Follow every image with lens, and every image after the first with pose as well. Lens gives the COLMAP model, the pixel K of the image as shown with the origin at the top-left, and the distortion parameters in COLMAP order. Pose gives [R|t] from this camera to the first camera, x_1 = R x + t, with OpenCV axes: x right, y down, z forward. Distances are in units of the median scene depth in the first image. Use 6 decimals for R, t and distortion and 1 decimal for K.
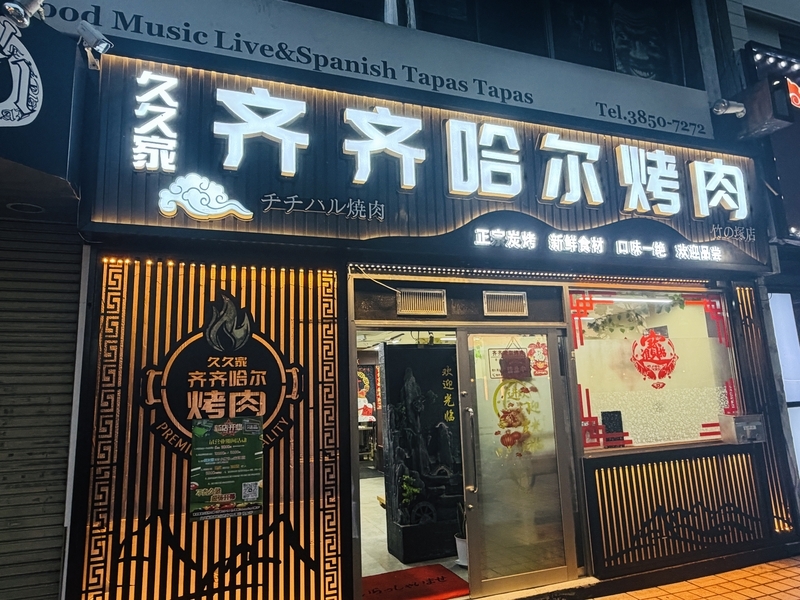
lens RADIAL K [[512.7, 0, 400.8], [0, 512.7, 295.1], [0, 0, 1]] dist [-0.000028, 0.000456]
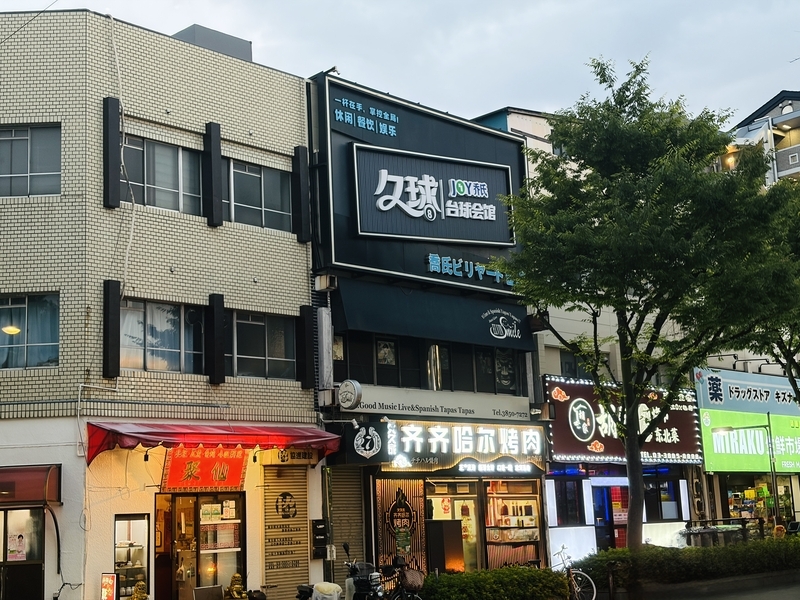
lens RADIAL K [[1212.6, 0, 400.4], [0, 1212.6, 300.3], [0, 0, 1]] dist [0.019544, 0.000000]
pose [[0.895931, 0.077251, 0.437425, -3.174783], [-0.064116, 0.996939, -0.044741, -0.711756], [-0.439542, 0.012039, 0.898141, -4.957400]]
